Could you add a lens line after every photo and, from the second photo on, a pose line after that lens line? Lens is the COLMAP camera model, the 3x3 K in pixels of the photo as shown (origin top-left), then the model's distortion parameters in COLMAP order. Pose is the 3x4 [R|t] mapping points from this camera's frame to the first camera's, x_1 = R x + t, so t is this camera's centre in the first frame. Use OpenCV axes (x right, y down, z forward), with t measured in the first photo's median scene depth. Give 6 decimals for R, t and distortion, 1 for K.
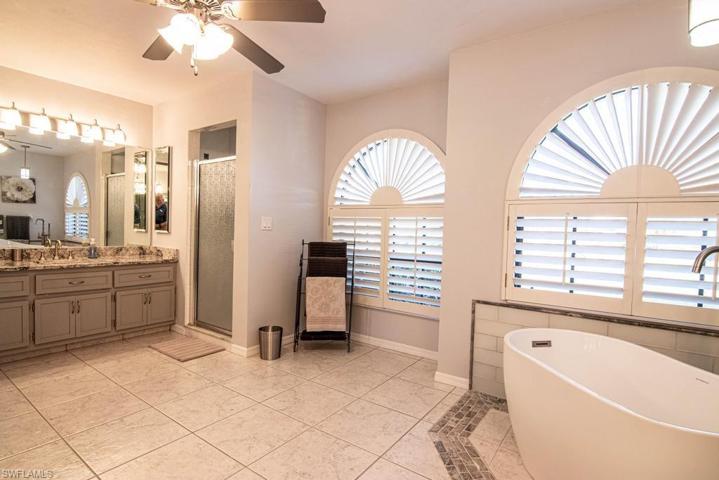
lens RADIAL K [[363.8, 0, 358.0], [0, 363.8, 242.3], [0, 0, 1]] dist [-0.012532, -0.000704]
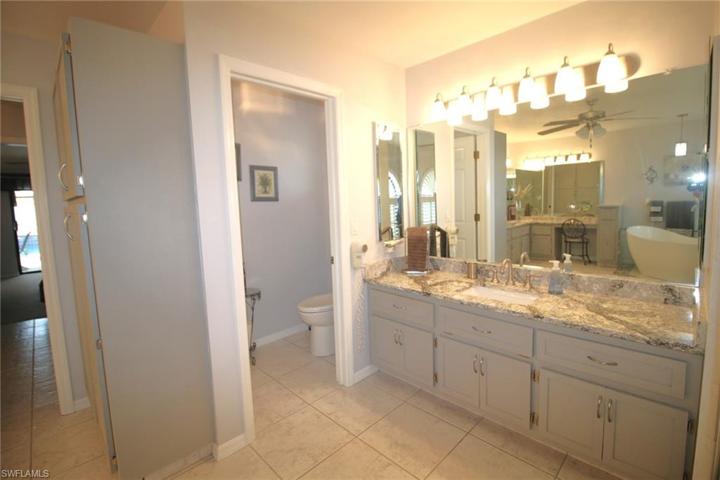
lens RADIAL K [[363.2, 0, 357.3], [0, 363.2, 242.0], [0, 0, 1]] dist [-0.019410, -0.001314]
pose [[-0.105497, 0.085628, -0.990726, -0.036489], [0.000750, 0.996292, 0.086029, -0.053421], [0.994419, 0.008333, -0.105170, 0.362811]]
